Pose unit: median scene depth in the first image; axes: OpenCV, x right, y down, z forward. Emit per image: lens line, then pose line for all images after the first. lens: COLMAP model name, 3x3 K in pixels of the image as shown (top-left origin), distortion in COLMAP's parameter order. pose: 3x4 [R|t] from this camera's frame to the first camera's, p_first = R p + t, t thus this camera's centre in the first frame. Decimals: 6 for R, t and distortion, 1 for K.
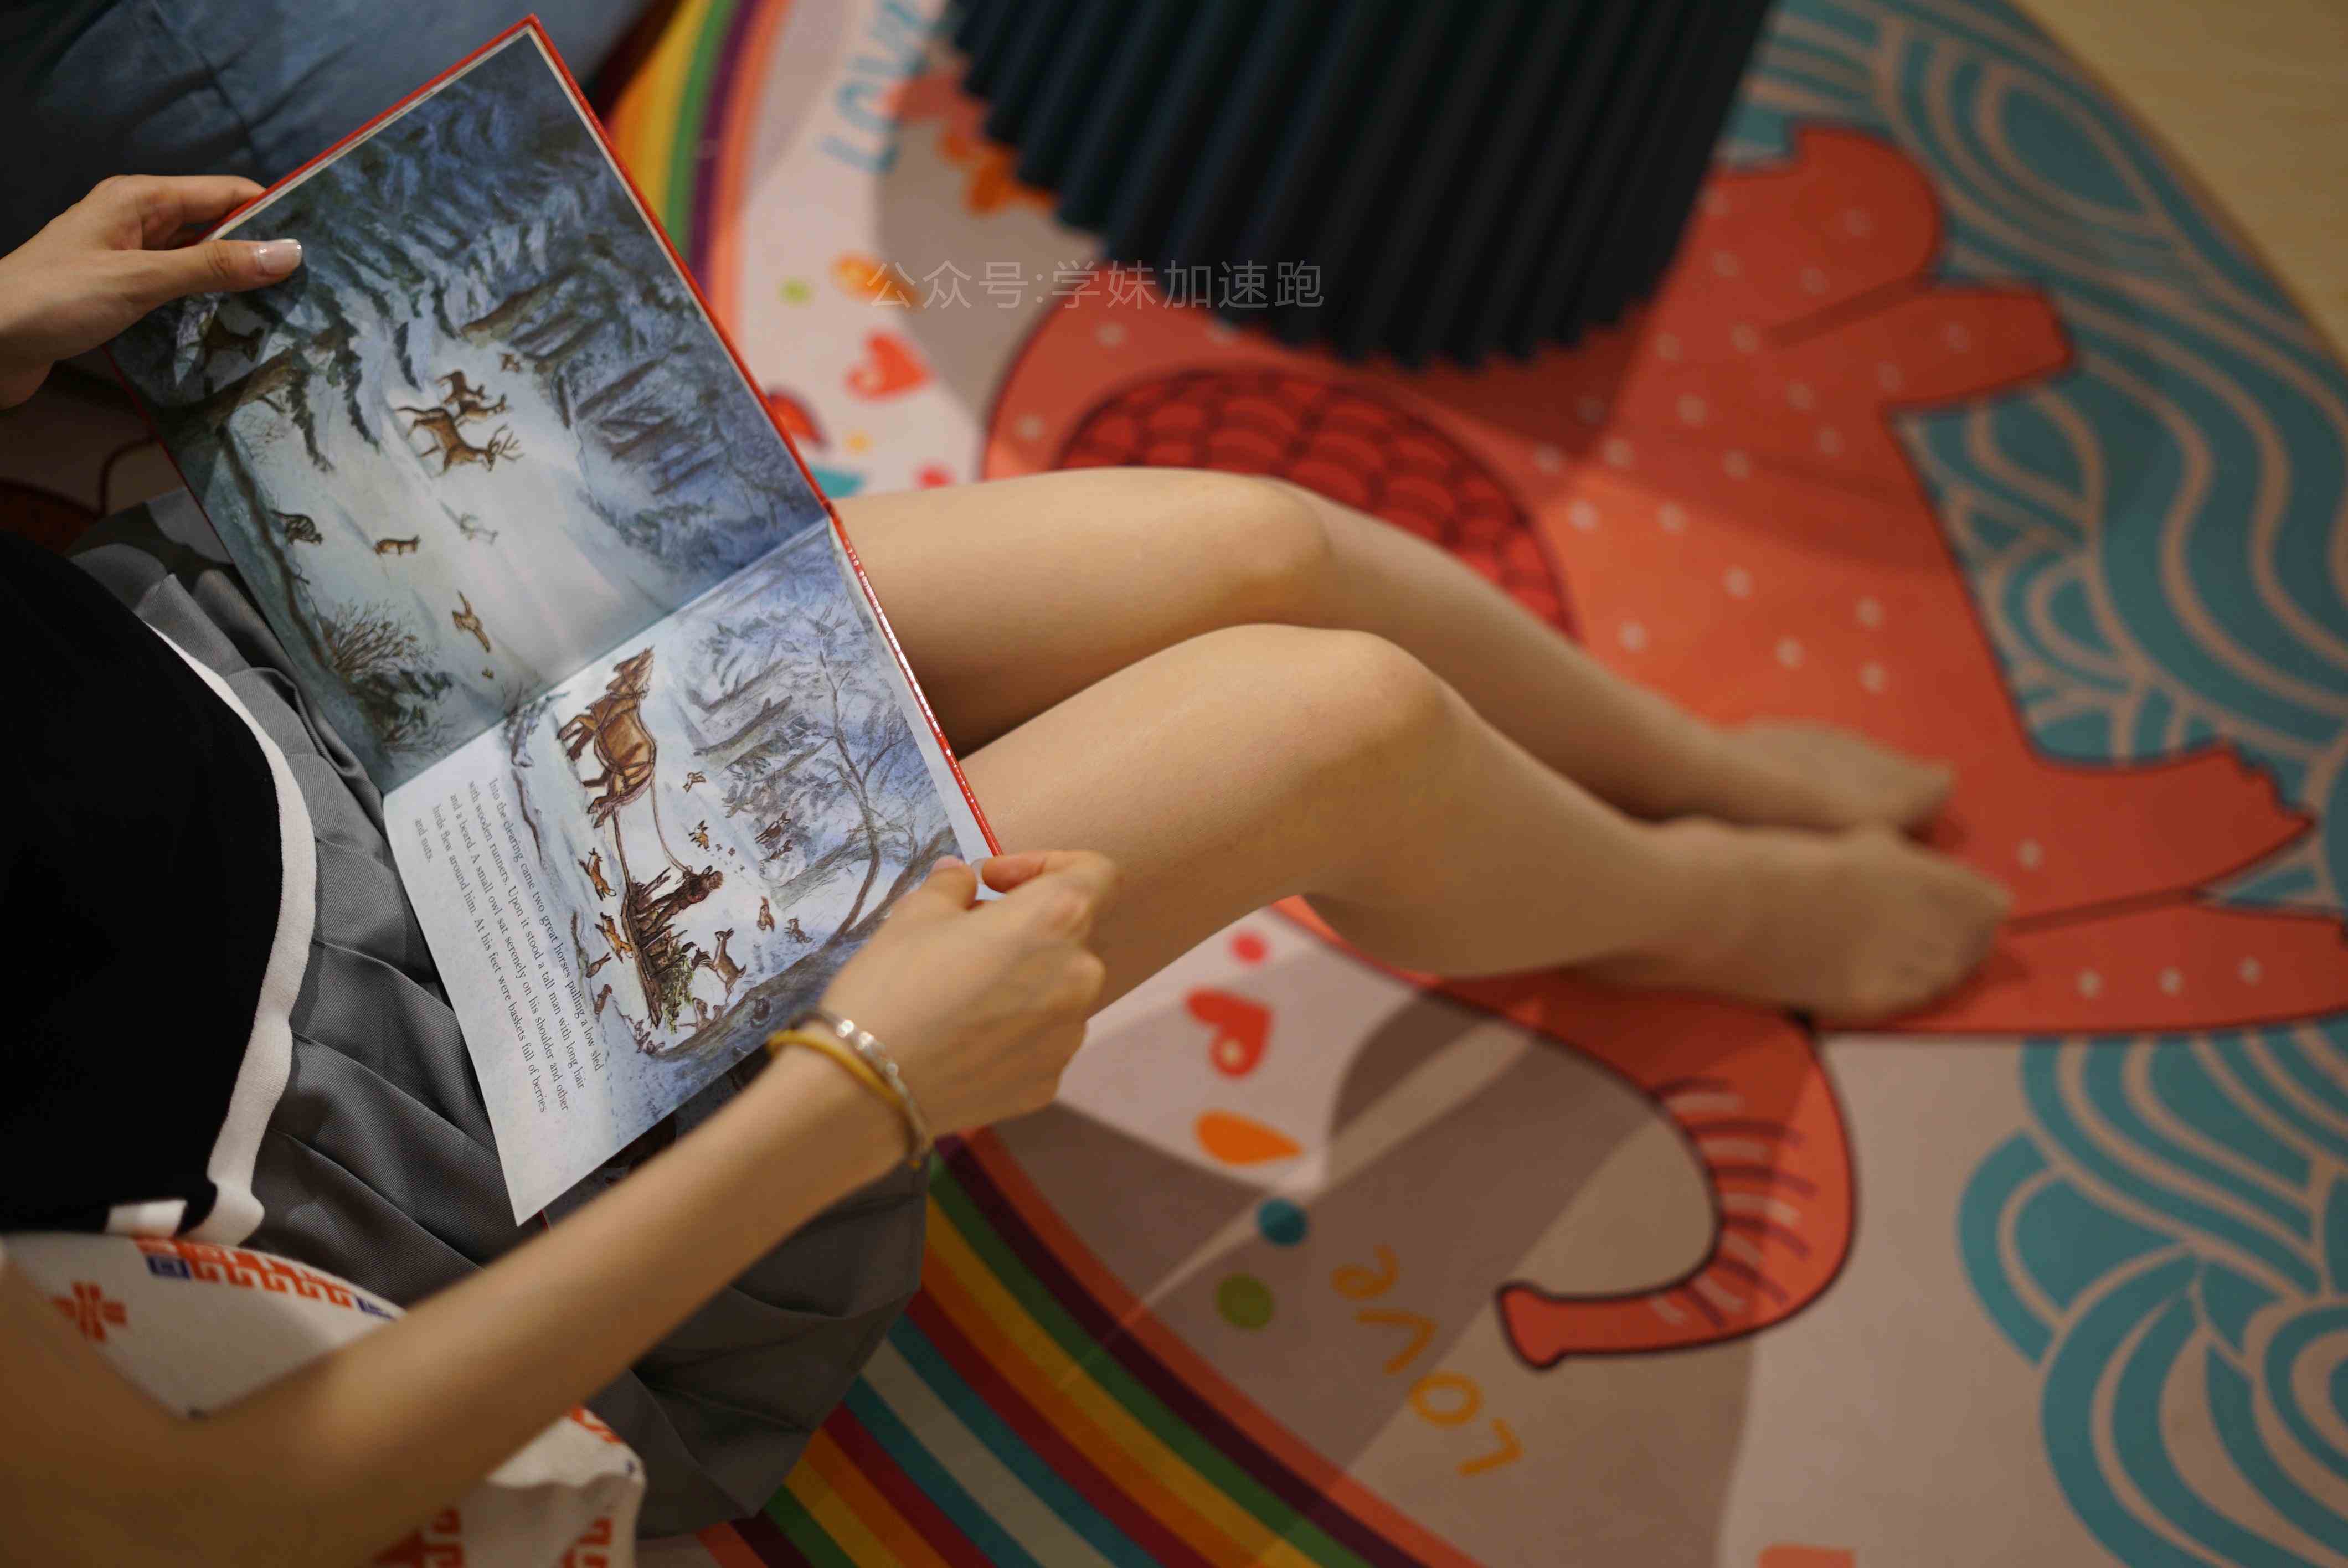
lens RADIAL K [[3496.9, 0, 1169.5], [0, 3496.9, 774.5], [0, 0, 1]] dist [-0.040135, 0.000000]
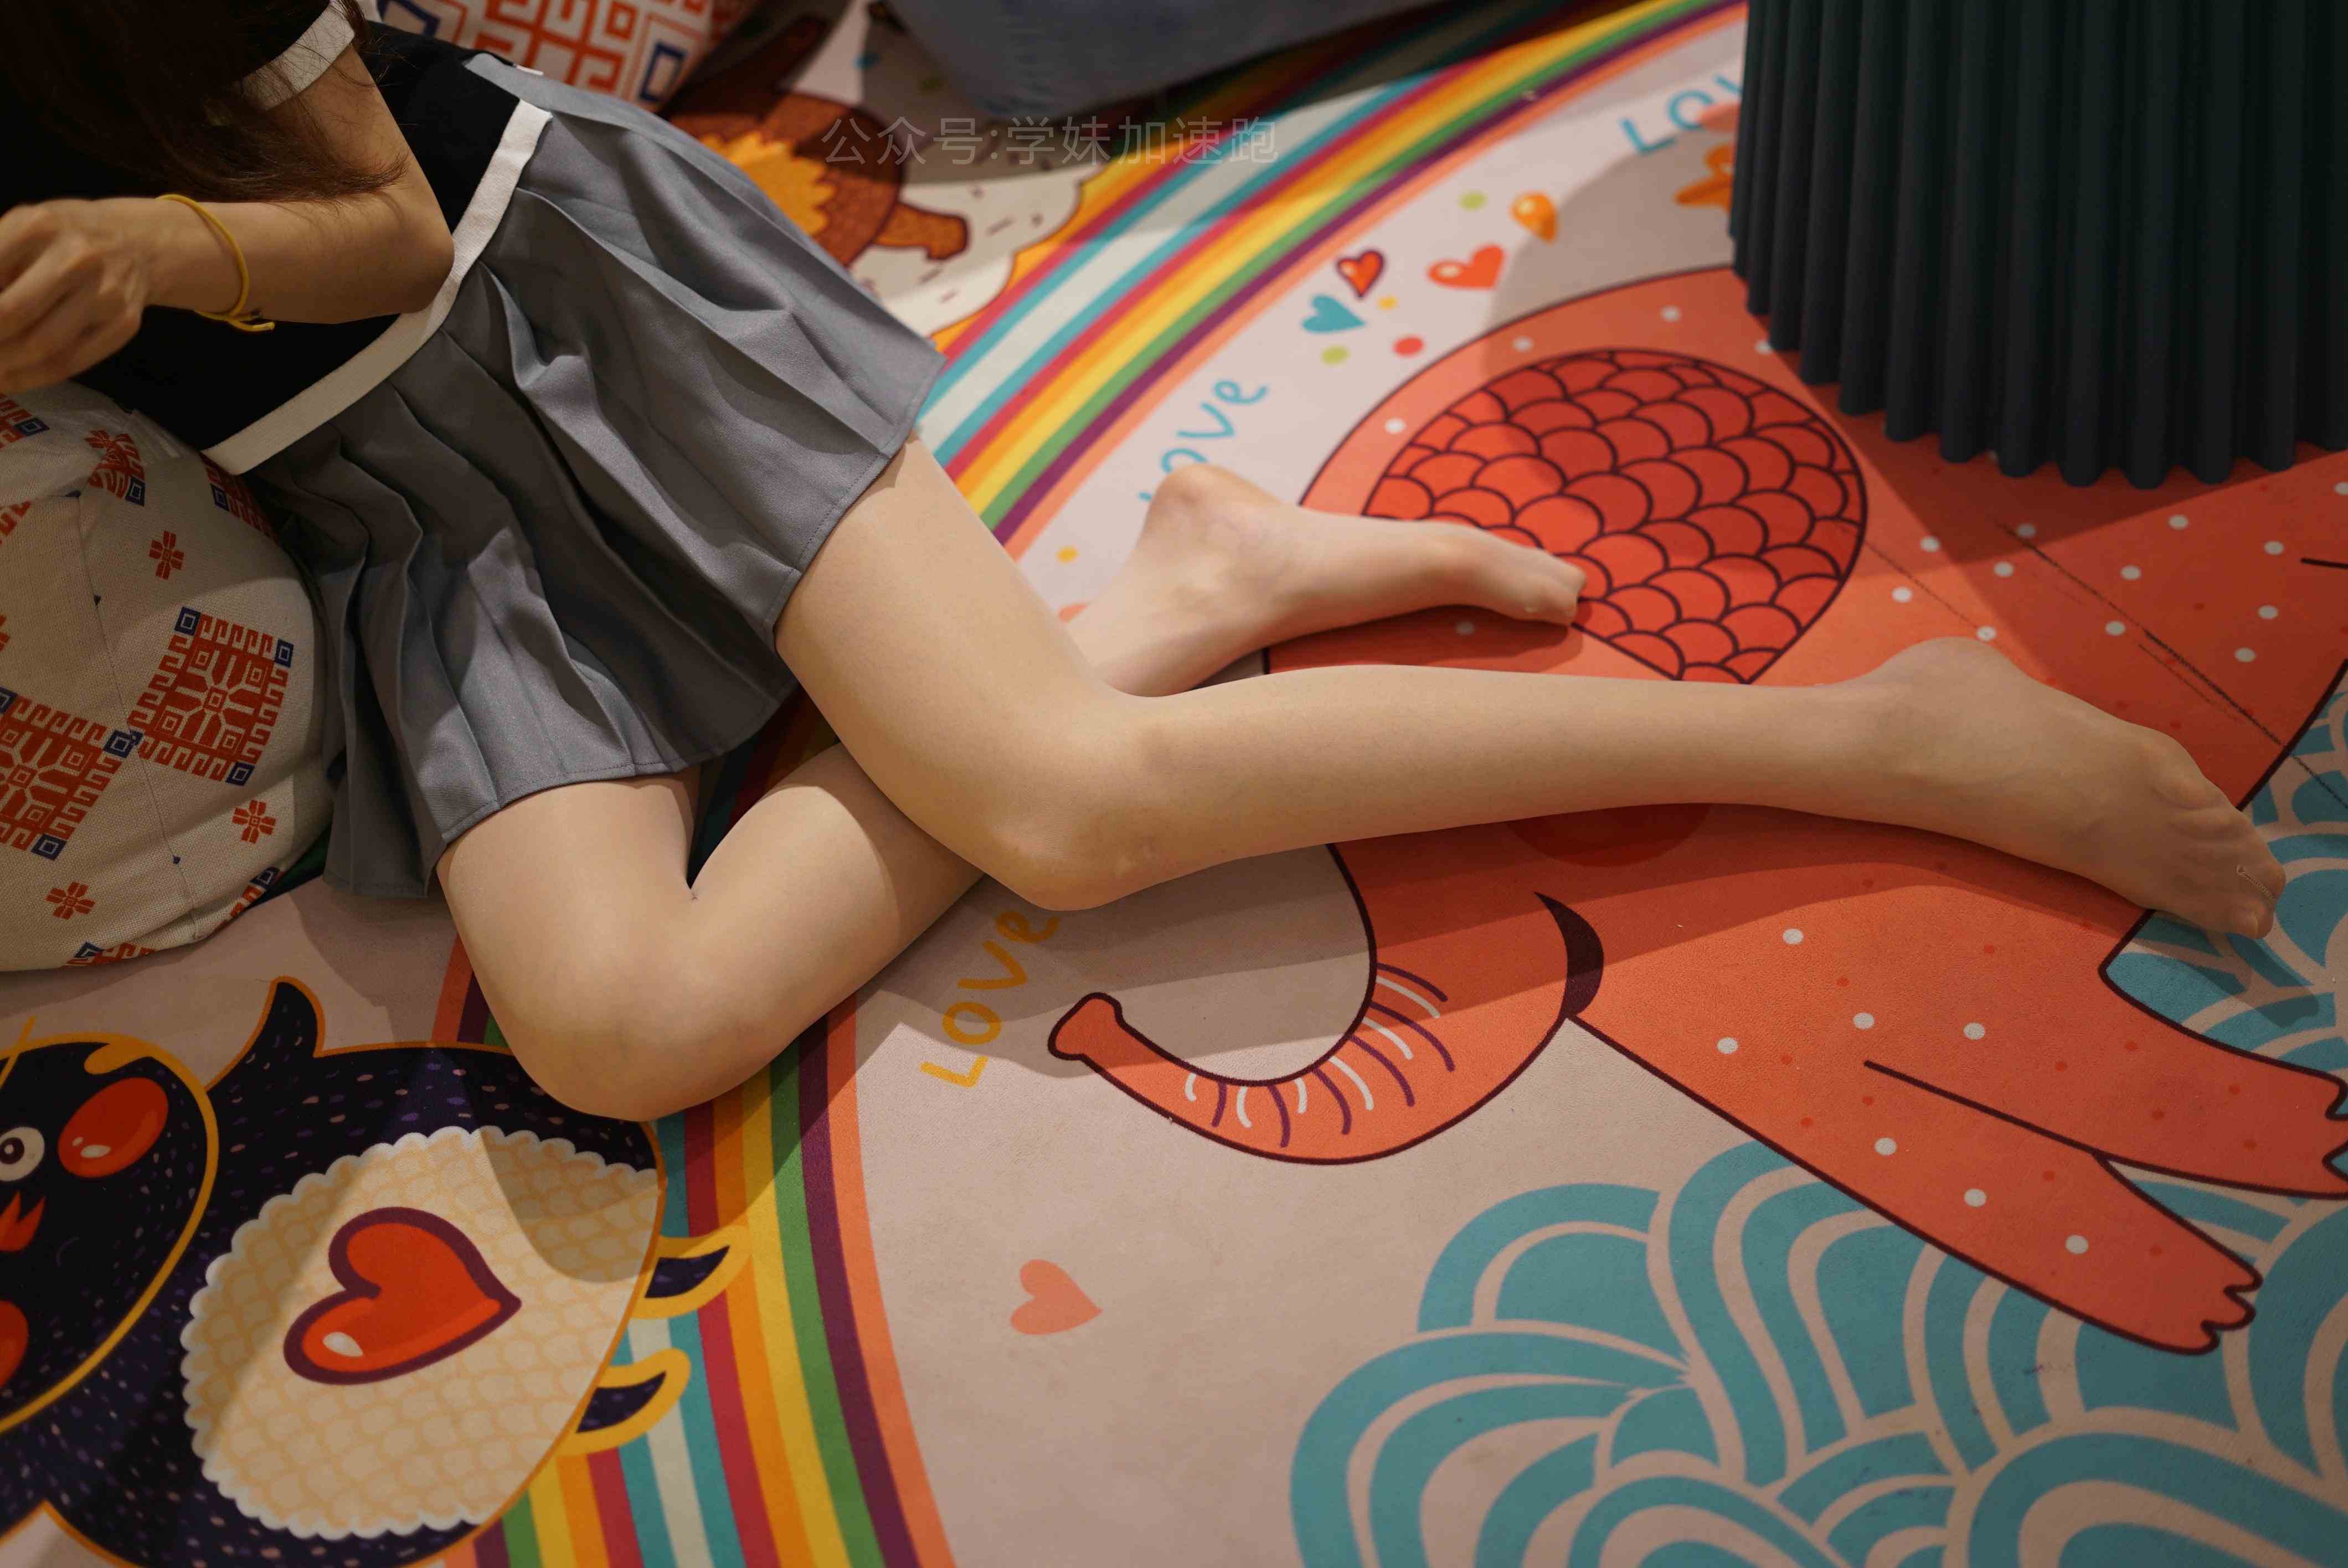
lens RADIAL K [[3496.9, 0, 1159.1], [0, 3496.9, 785.5], [0, 0, 1]] dist [-0.040135, 0.000000]
pose [[0.493993, 0.332435, -0.803404, 0.867227], [-0.454897, 0.886282, 0.087023, -0.016838], [0.740972, 0.322477, 0.589041, 0.287676]]
